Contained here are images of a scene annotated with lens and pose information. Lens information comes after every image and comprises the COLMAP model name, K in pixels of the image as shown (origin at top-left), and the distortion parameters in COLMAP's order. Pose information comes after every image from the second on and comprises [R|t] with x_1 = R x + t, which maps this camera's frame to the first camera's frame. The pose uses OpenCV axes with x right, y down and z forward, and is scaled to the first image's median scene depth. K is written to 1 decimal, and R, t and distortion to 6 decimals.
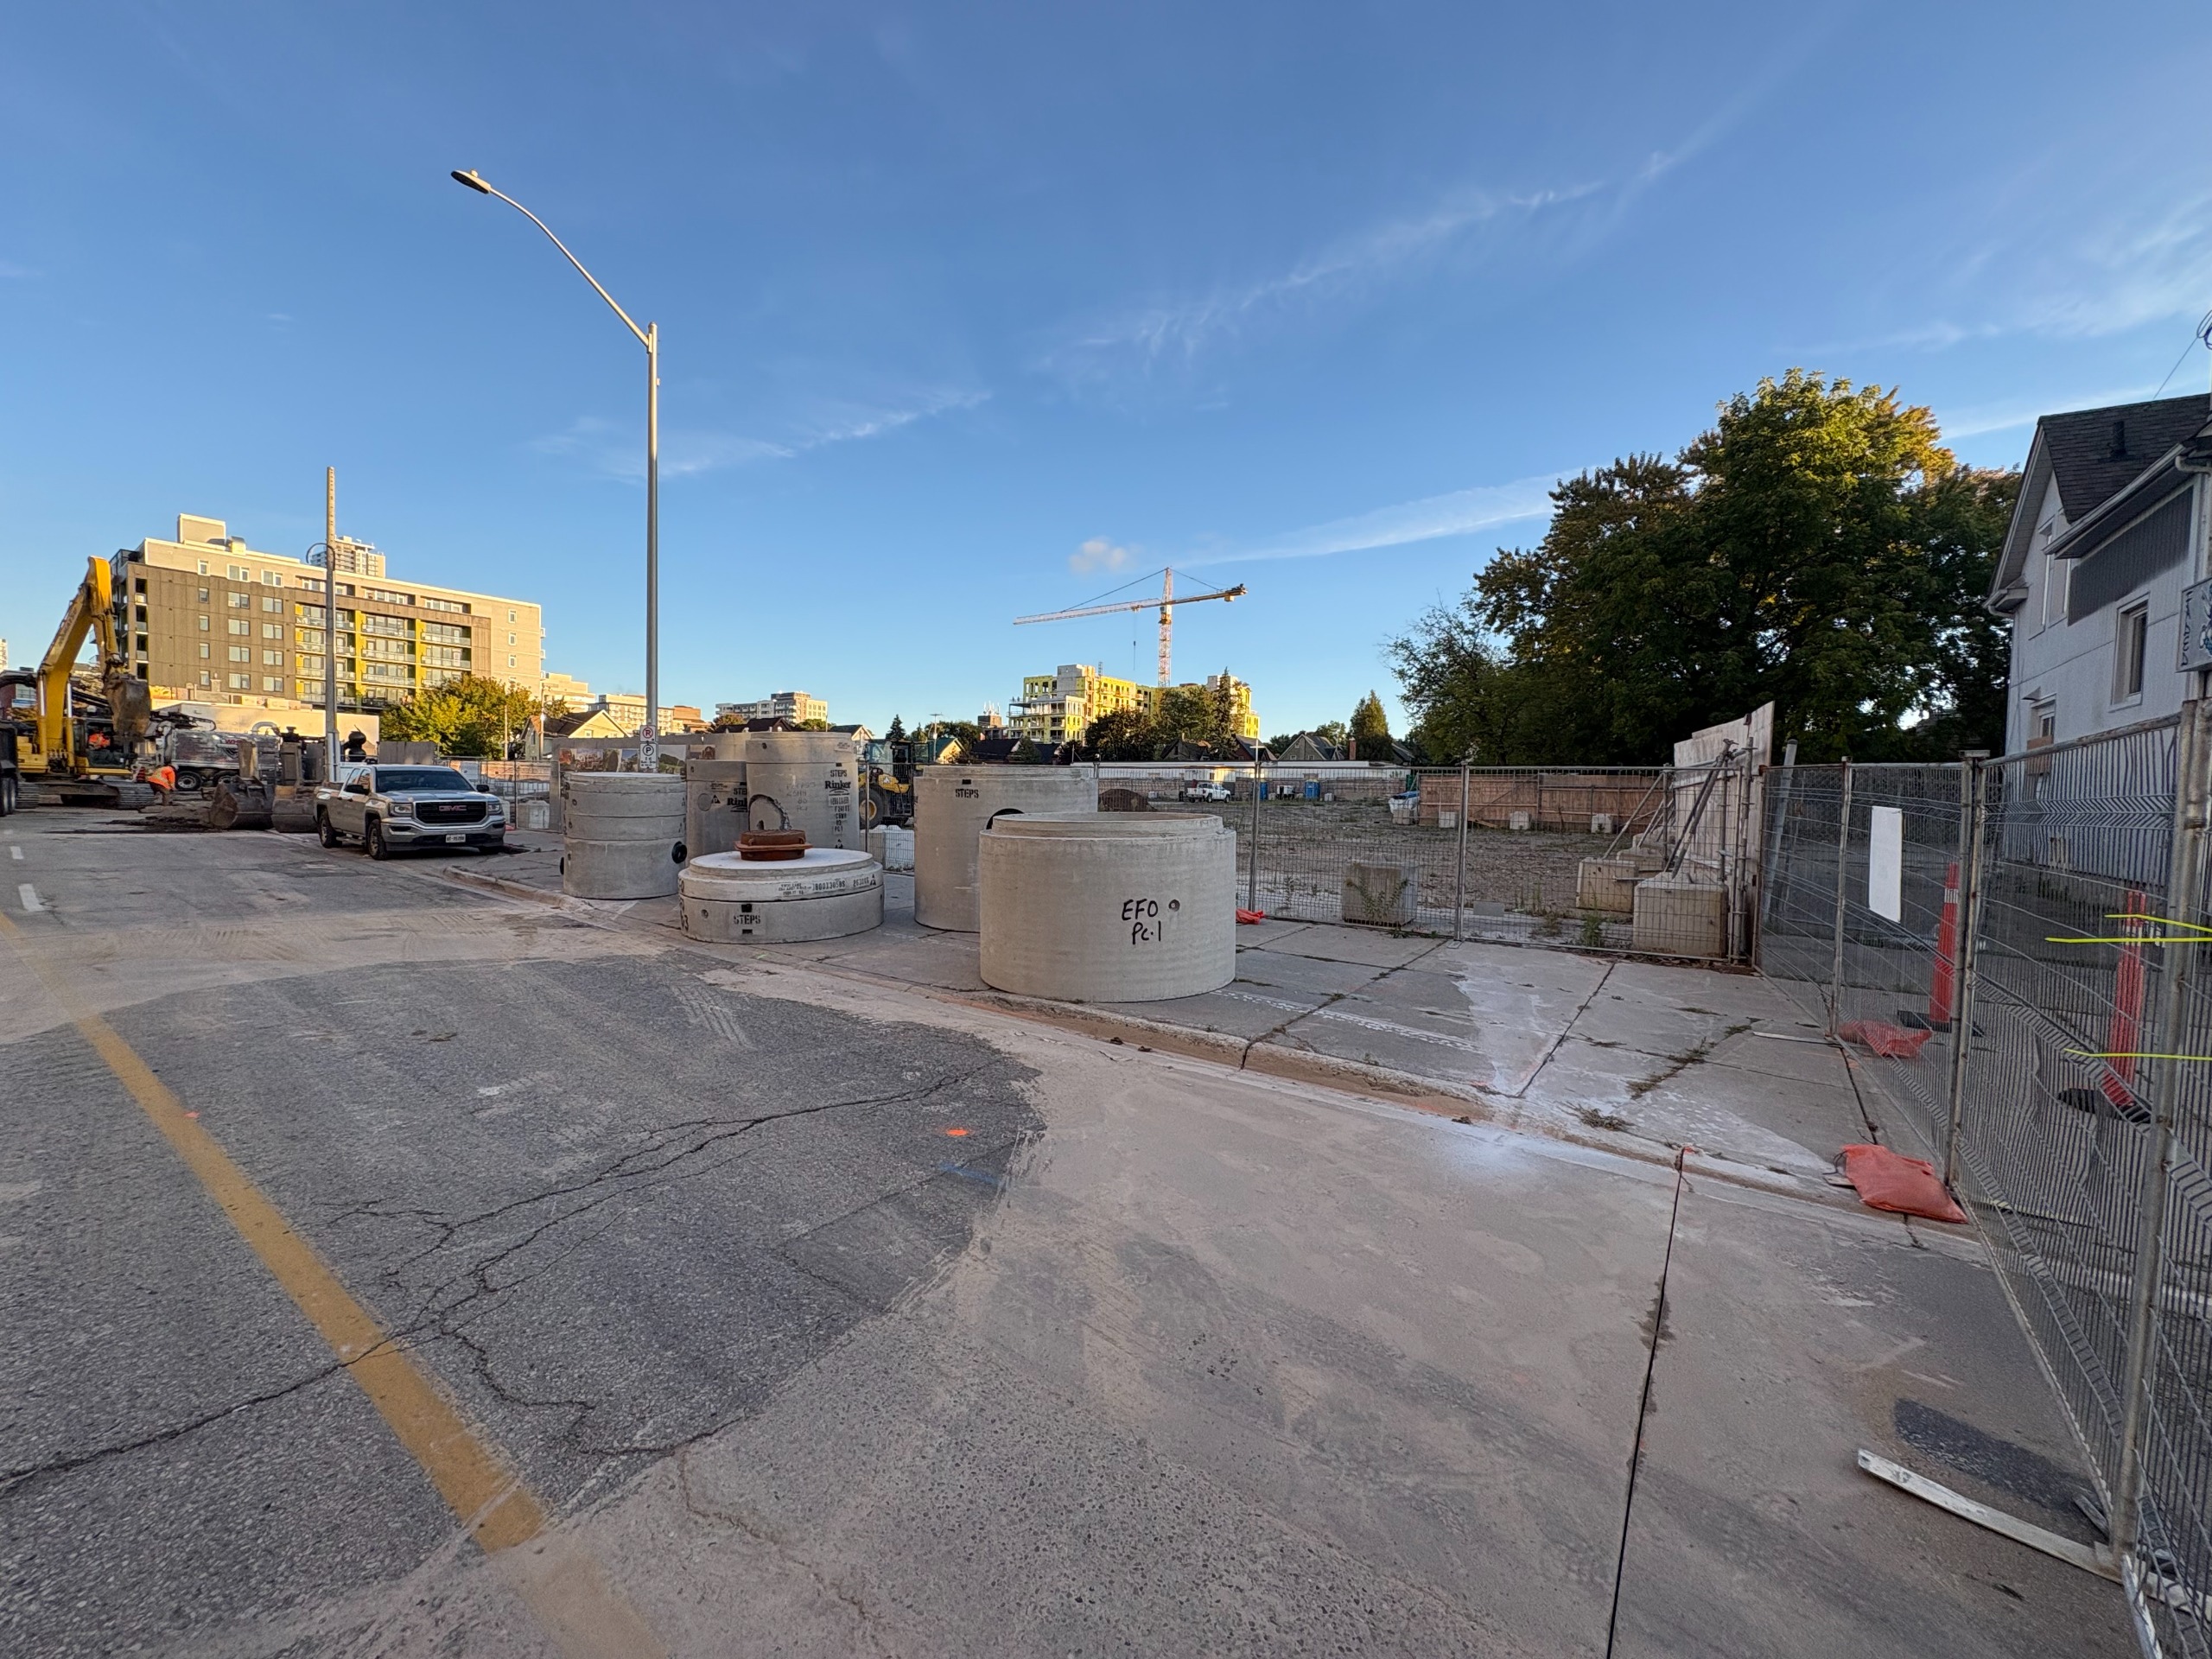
lens RADIAL K [[885.8, 0, 1114.1], [0, 885.8, 831.1], [0, 0, 1]] dist [-0.001049, 0.000476]
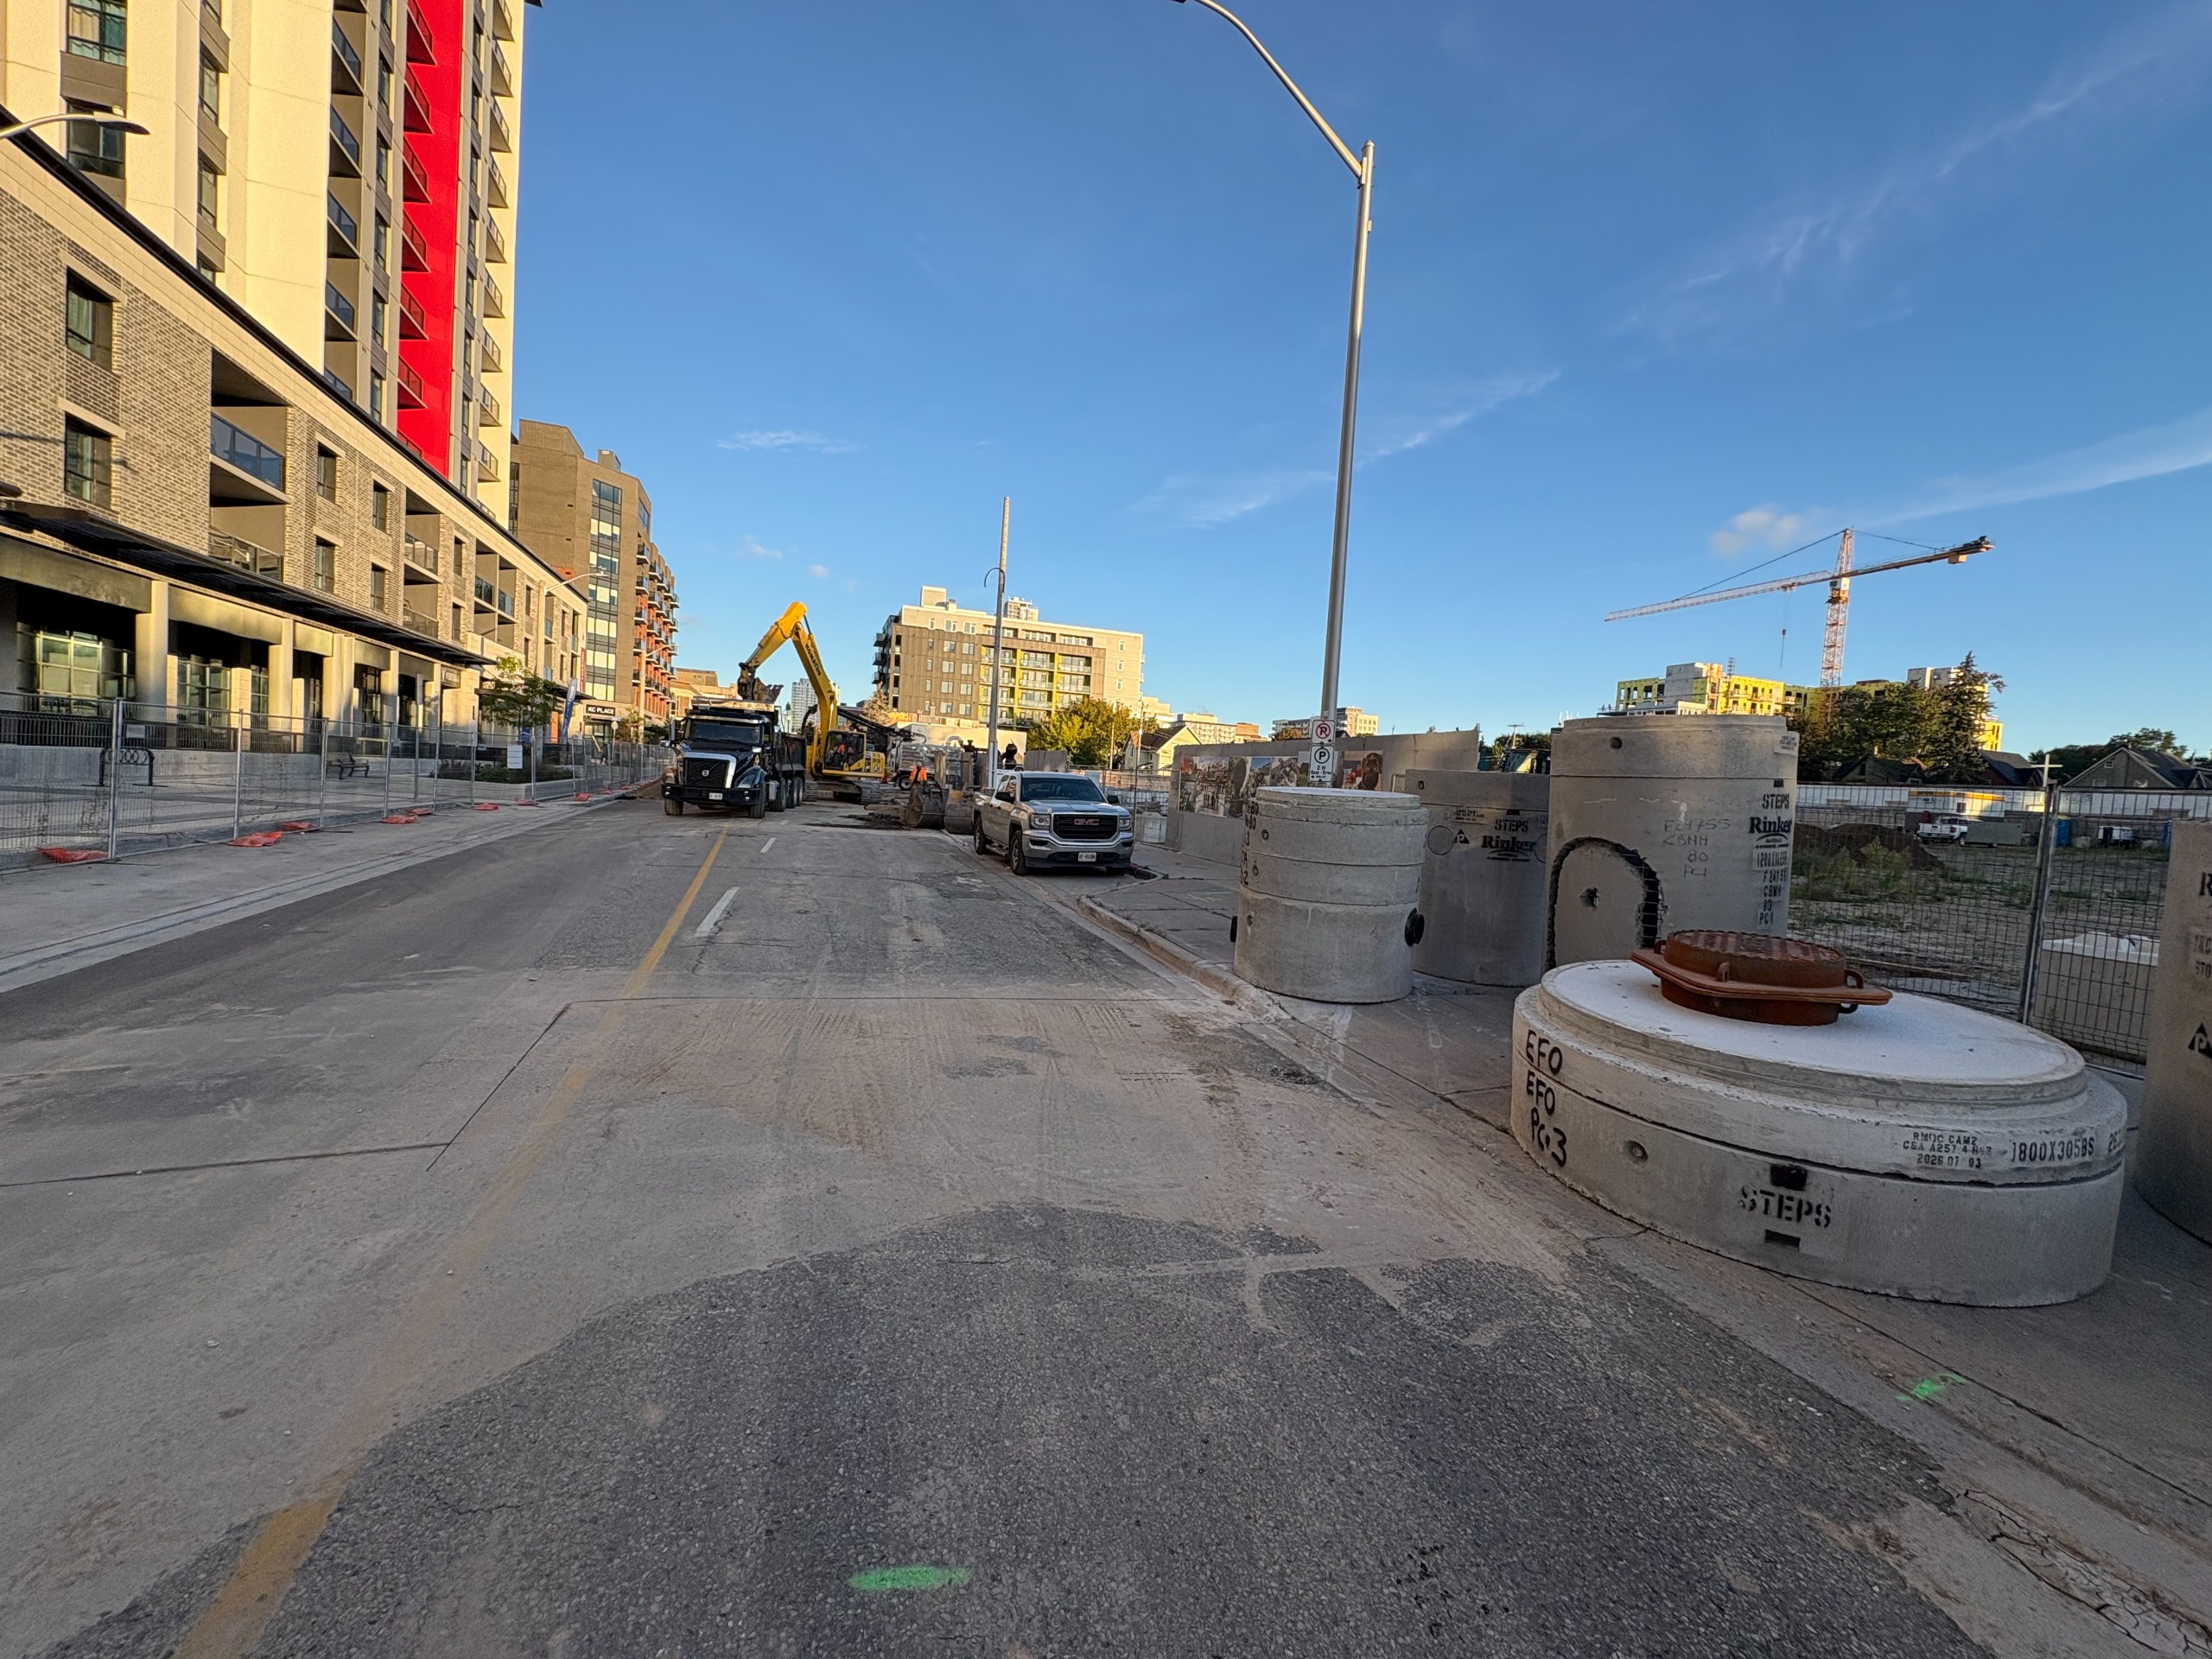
lens RADIAL K [[885.8, 0, 1109.7], [0, 885.8, 831.7], [0, 0, 1]] dist [-0.001049, 0.000476]
pose [[0.827675, 0.052419, -0.558755, -0.341929], [-0.061474, 0.998105, 0.002576, -0.028606], [0.557831, 0.032217, 0.829329, 0.411698]]
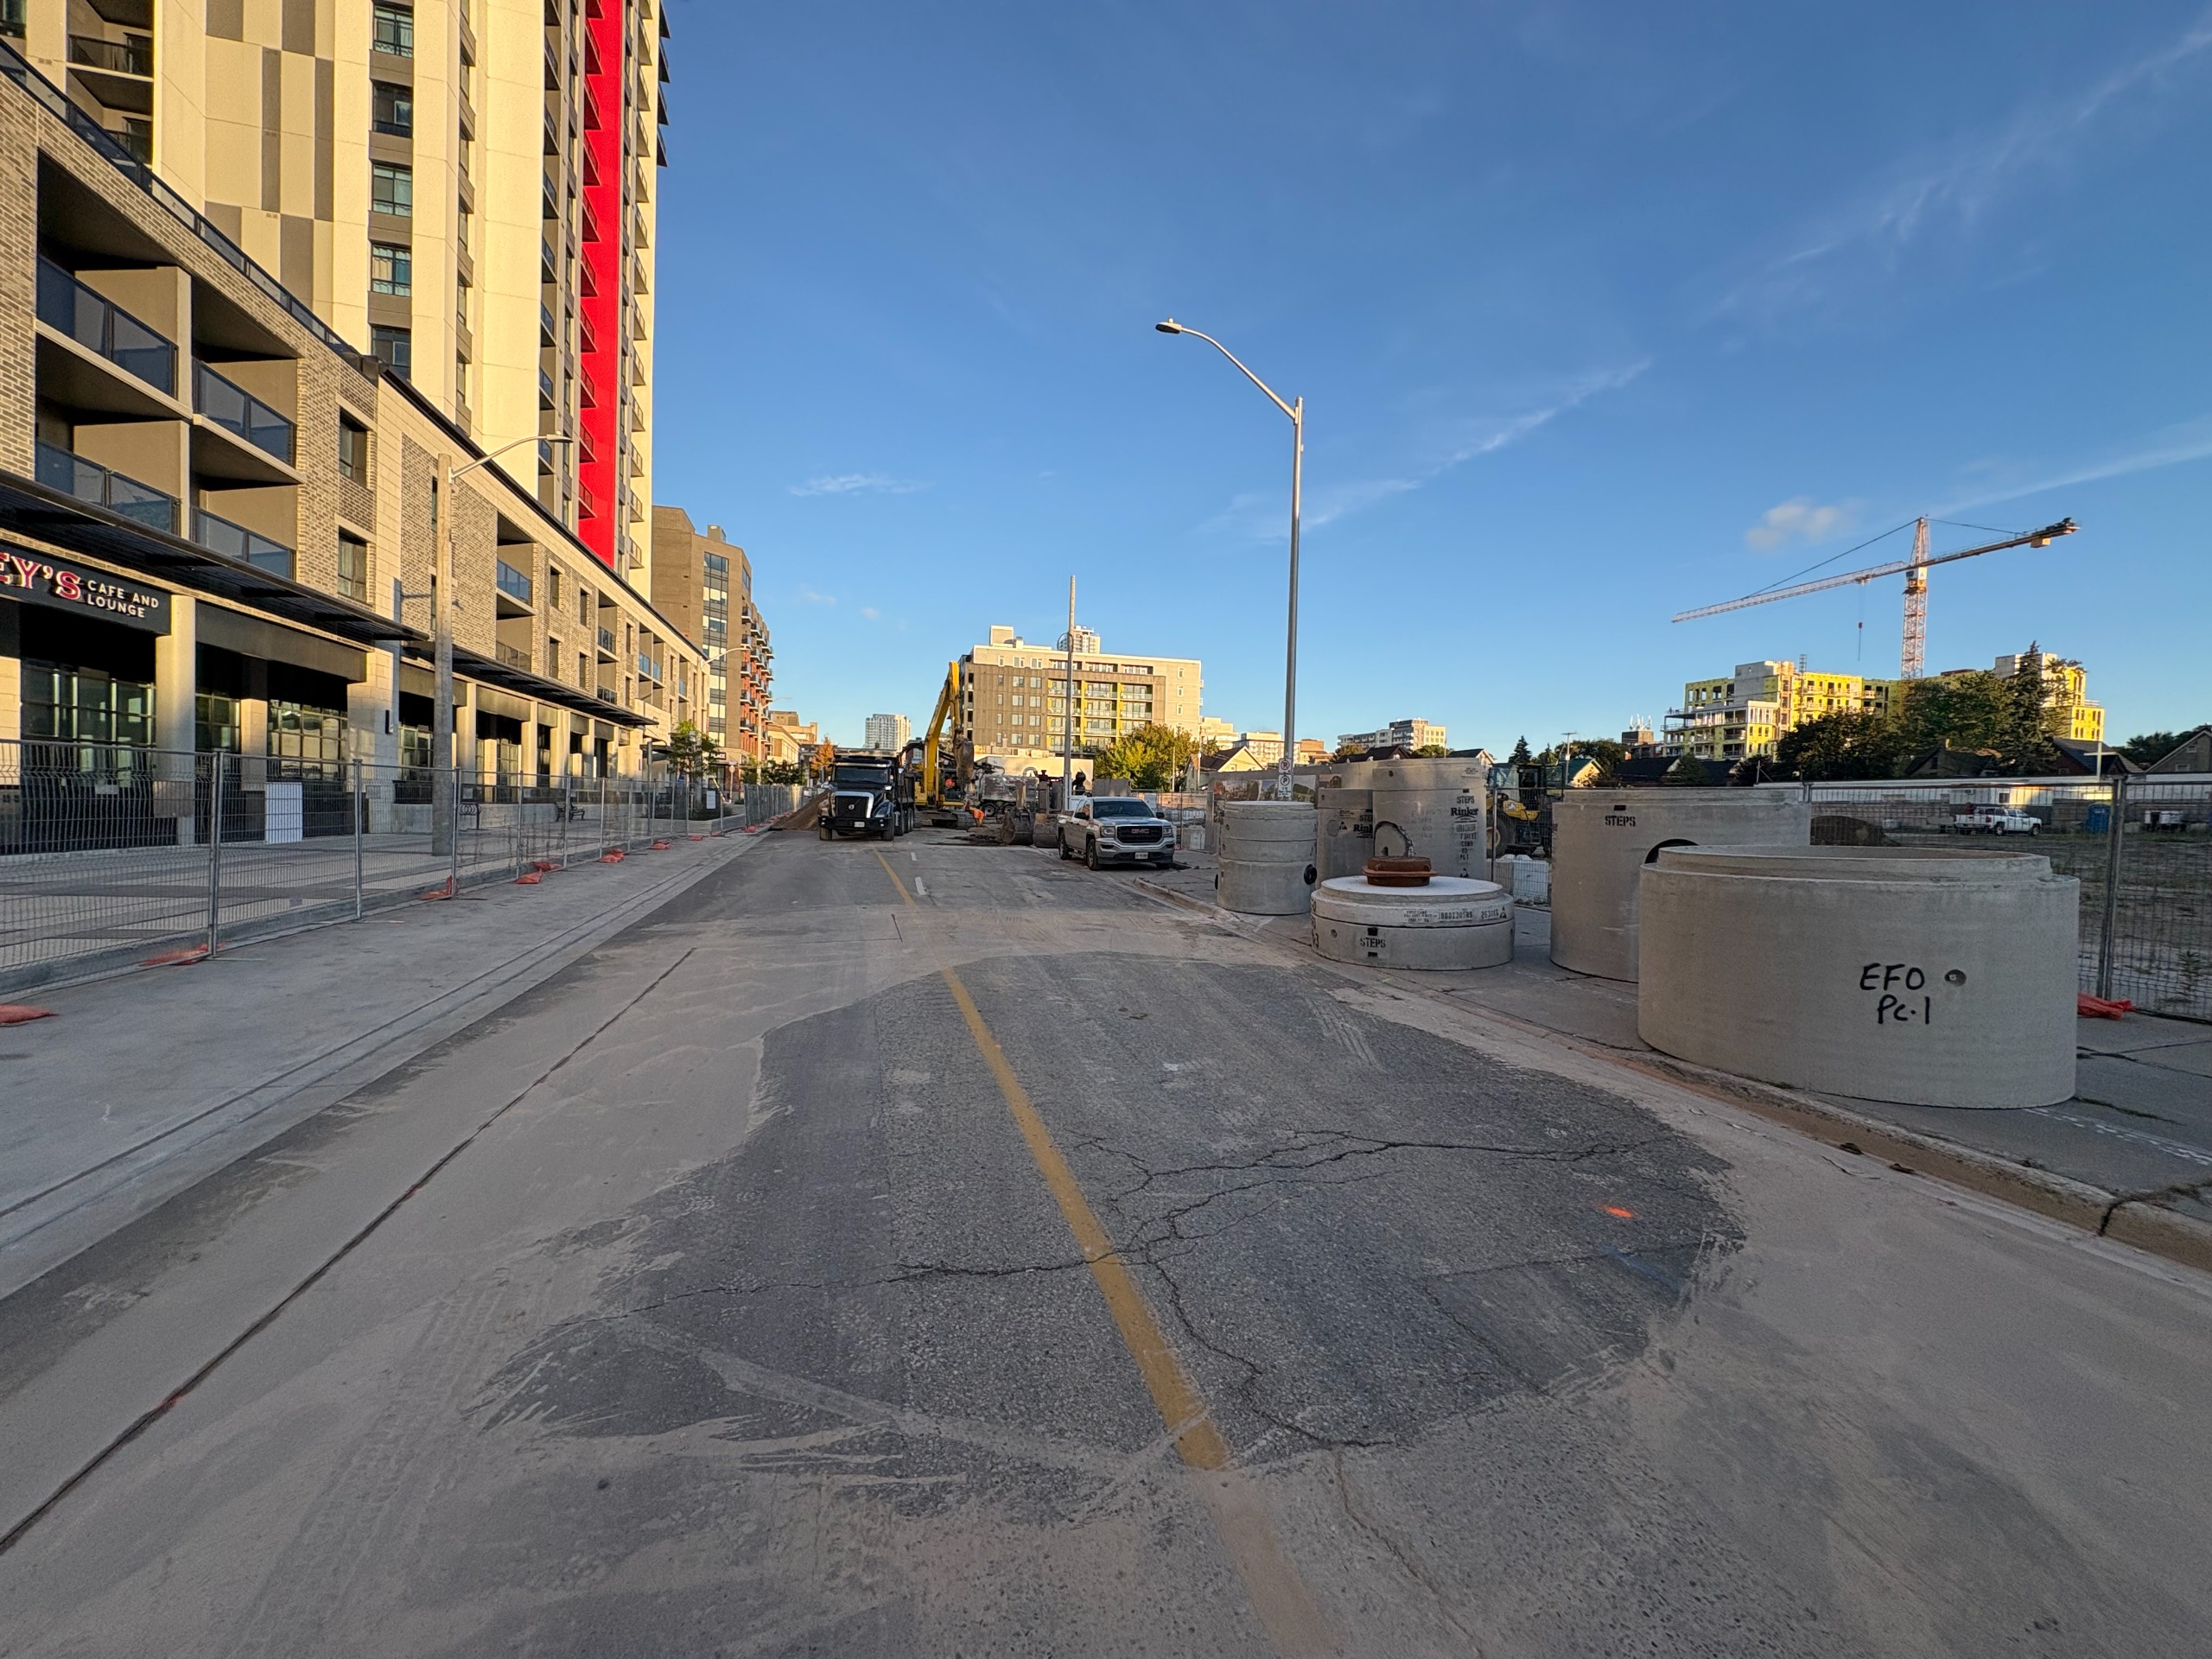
lens RADIAL K [[885.8, 0, 1095.3], [0, 885.8, 830.0], [0, 0, 1]] dist [-0.001049, 0.000476]
pose [[0.773104, 0.010625, -0.634190, -0.009797], [-0.030544, 0.999323, -0.020492, -0.000014], [0.633543, 0.035213, 0.772906, -0.002523]]
